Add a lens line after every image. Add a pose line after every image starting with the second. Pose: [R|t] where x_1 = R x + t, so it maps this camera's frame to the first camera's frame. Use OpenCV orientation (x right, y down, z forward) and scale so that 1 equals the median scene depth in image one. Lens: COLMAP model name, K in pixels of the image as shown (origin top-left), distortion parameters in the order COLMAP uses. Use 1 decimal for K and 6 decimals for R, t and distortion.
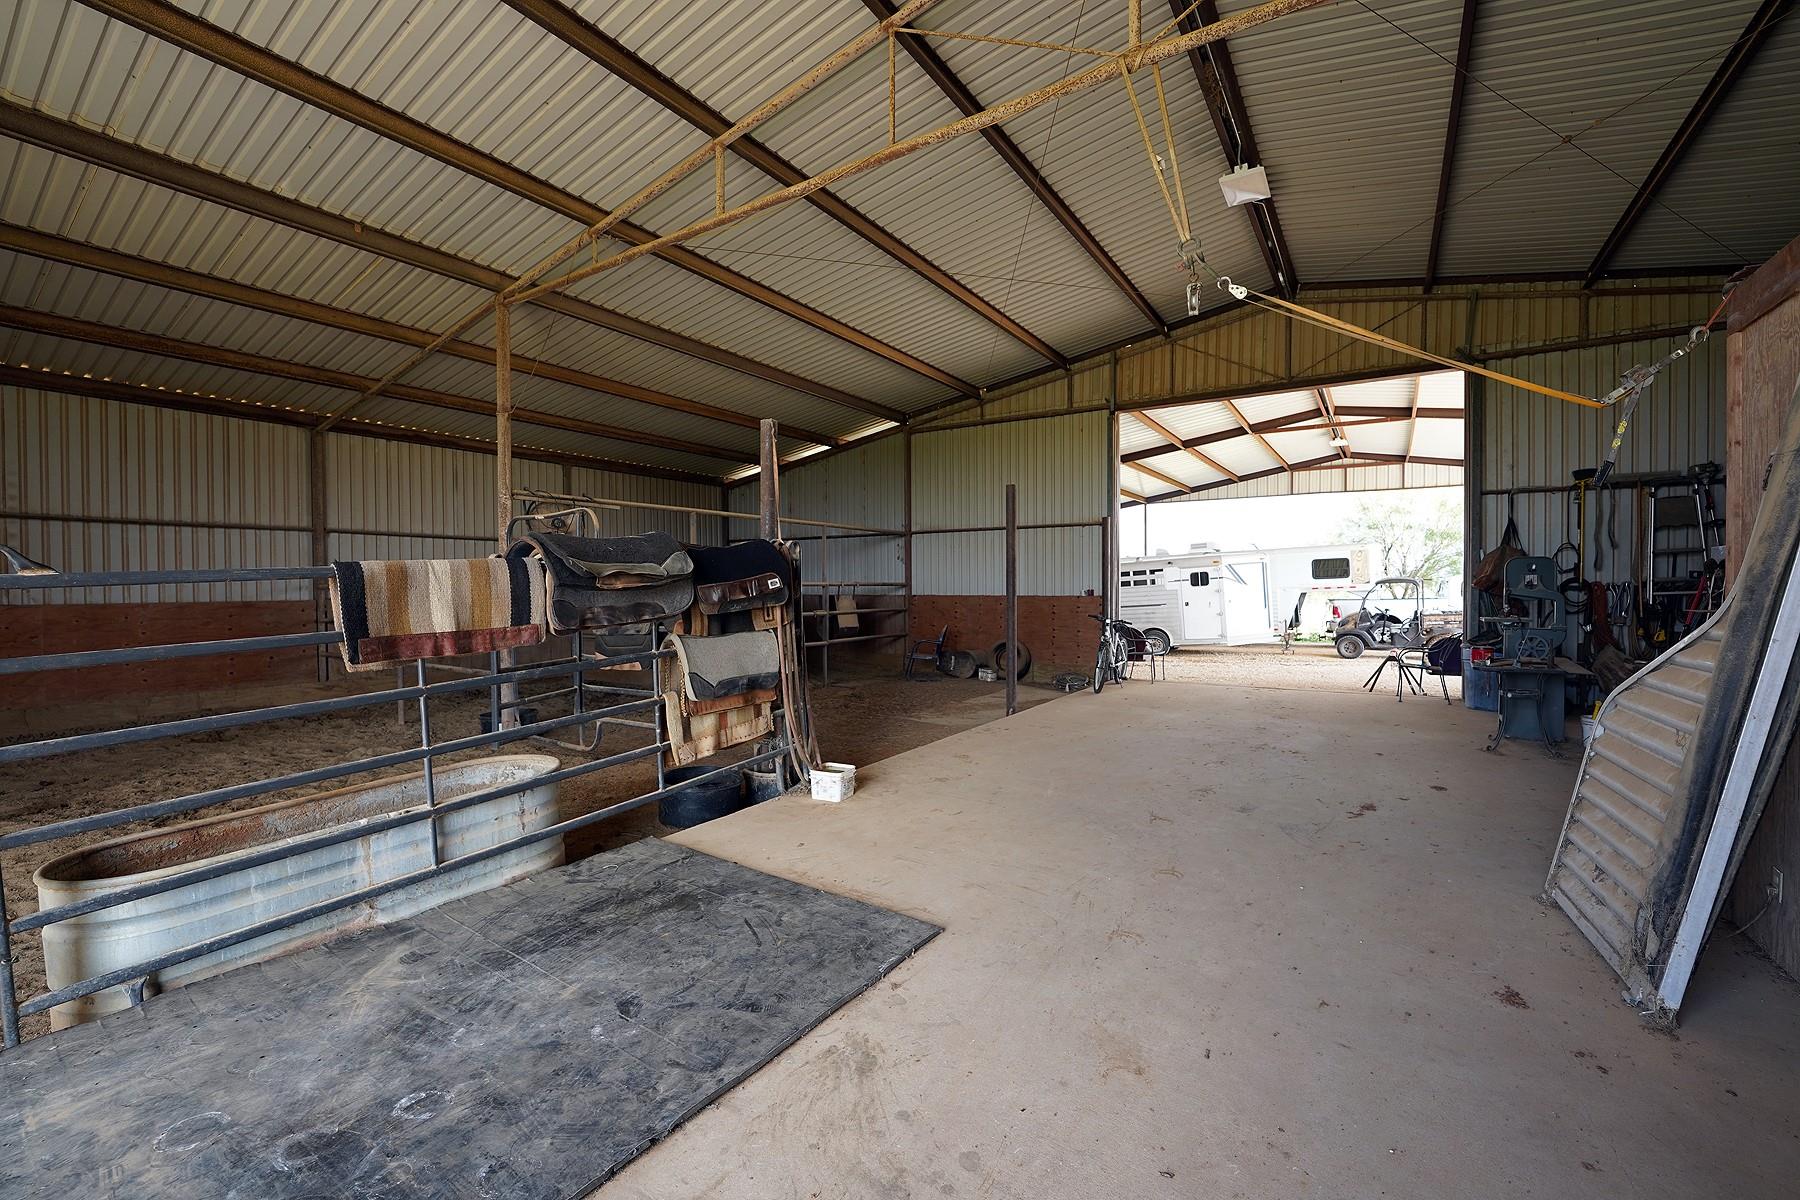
lens RADIAL K [[743.4, 0, 900.0], [0, 743.4, 600.0], [0, 0, 1]] dist [-0.028555, 0.003557]
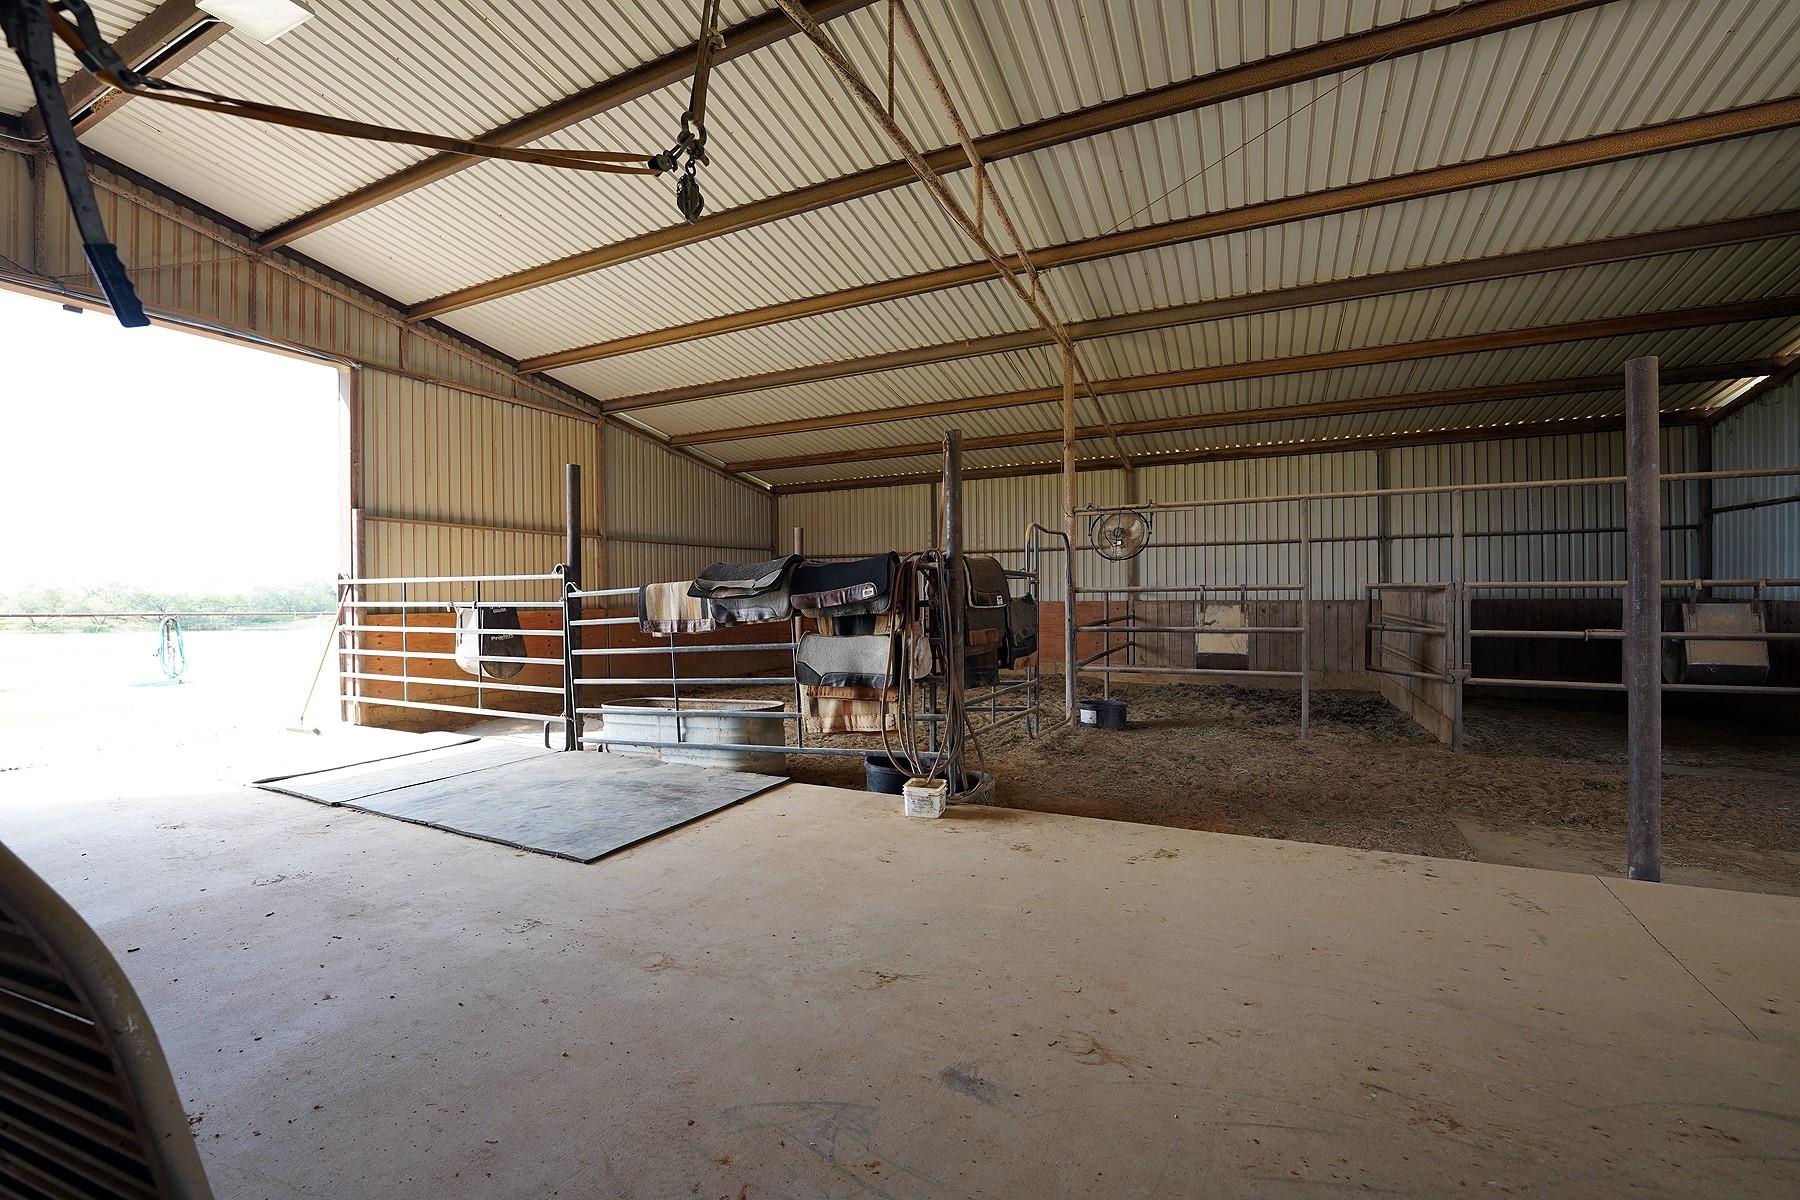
lens RADIAL K [[743.4, 0, 900.0], [0, 743.4, 600.0], [0, 0, 1]] dist [-0.028555, 0.003557]
pose [[0.126176, 0.011057, -0.991946, 0.794549], [-0.009854, 0.999903, 0.009893, -0.019012], [0.991959, 0.008526, 0.126273, 0.779209]]
